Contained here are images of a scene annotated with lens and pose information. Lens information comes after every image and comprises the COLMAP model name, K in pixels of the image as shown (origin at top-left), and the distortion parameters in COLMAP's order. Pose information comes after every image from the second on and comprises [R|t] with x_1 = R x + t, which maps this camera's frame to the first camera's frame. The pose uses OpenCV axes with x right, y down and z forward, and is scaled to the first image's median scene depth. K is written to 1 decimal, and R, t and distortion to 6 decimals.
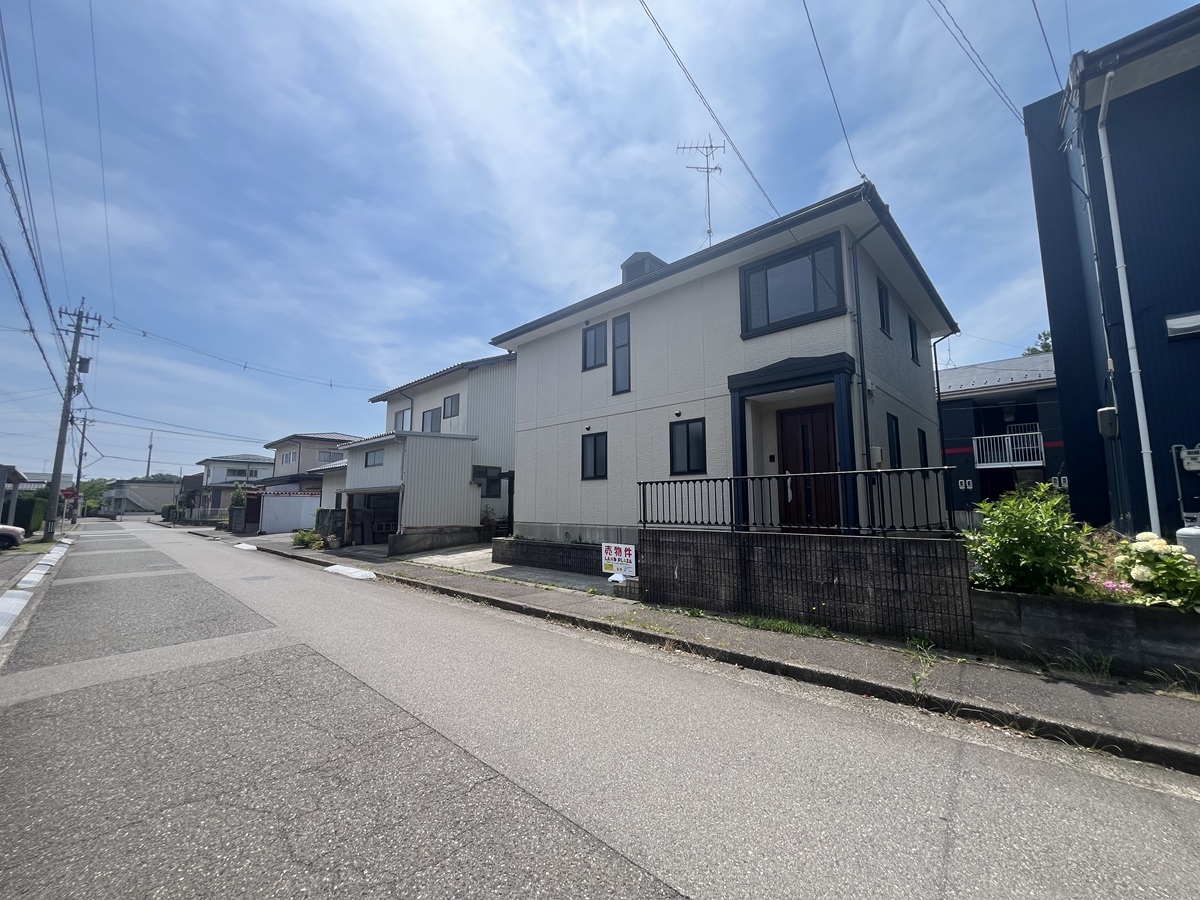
lens RADIAL K [[483.1, 0, 597.1], [0, 483.1, 444.1], [0, 0, 1]] dist [0.000005, 0.000009]
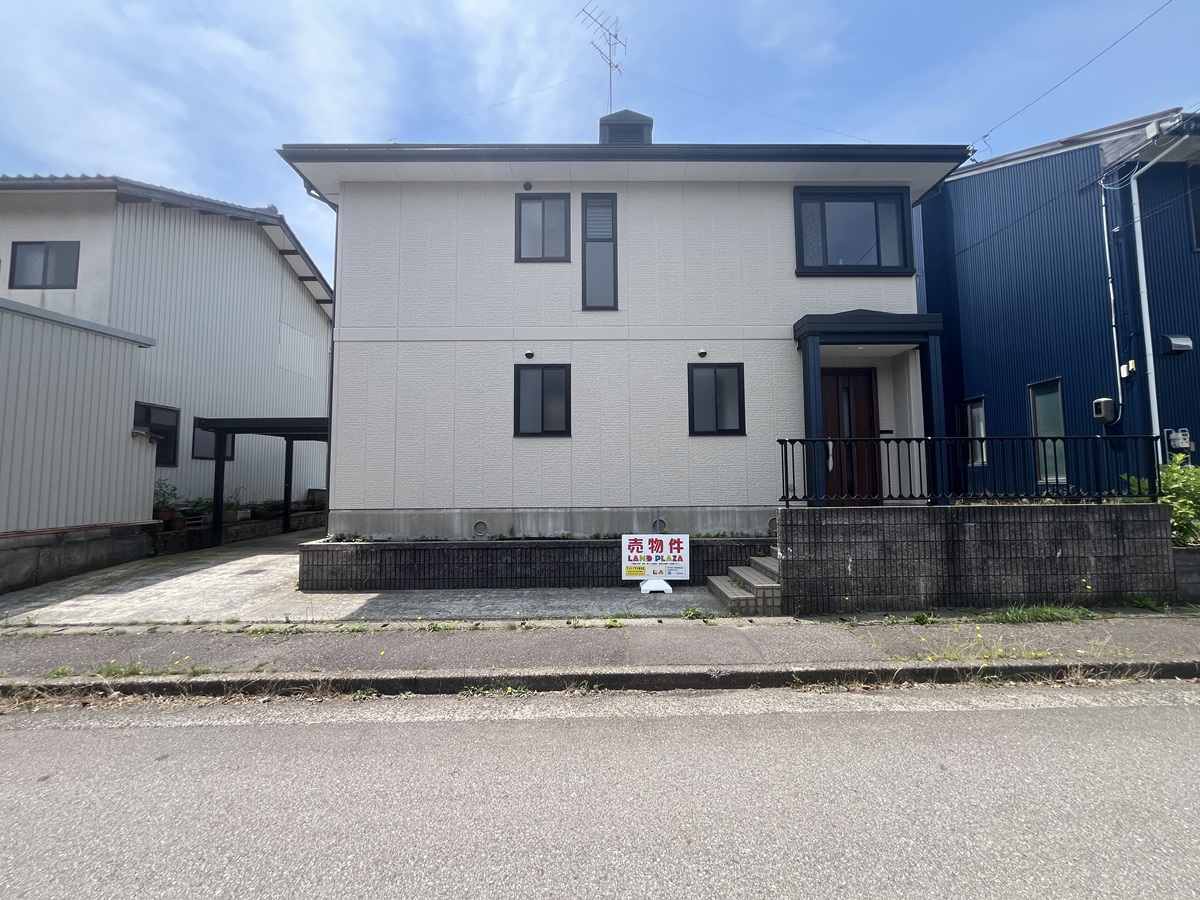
lens RADIAL K [[486.0, 0, 606.3], [0, 486.0, 445.3], [0, 0, 1]] dist [-0.002172, -0.000096]
pose [[0.710227, 0.046847, 0.702412, -0.480486], [-0.081372, 0.996558, 0.015812, 0.082426], [-0.699254, -0.068387, 0.711595, 0.594642]]
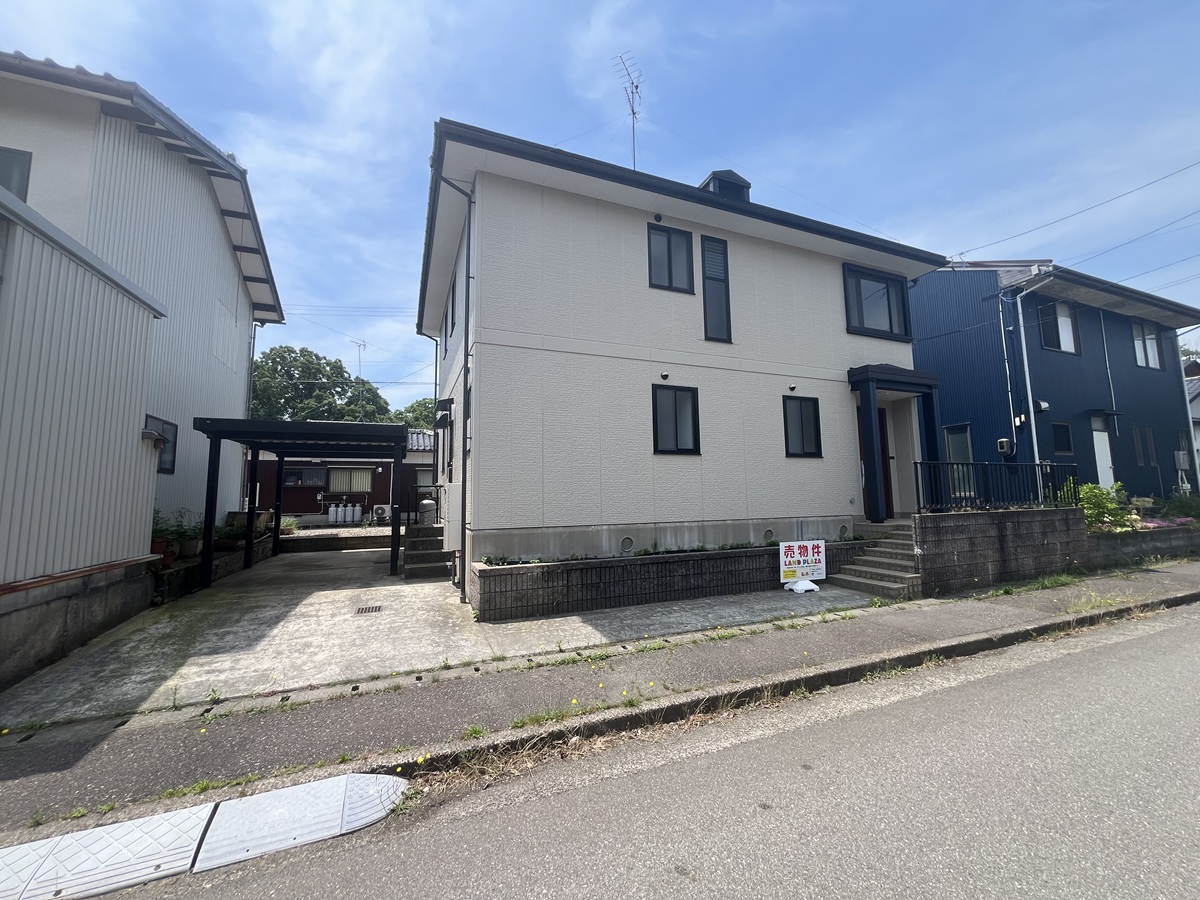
lens RADIAL K [[486.0, 0, 606.3], [0, 486.0, 445.3], [0, 0, 1]] dist [-0.002172, -0.000096]
pose [[0.392199, 0.093404, 0.915126, -0.808242], [-0.100578, 0.993221, -0.058270, 0.133883], [-0.914365, -0.069188, 0.398935, 1.002680]]
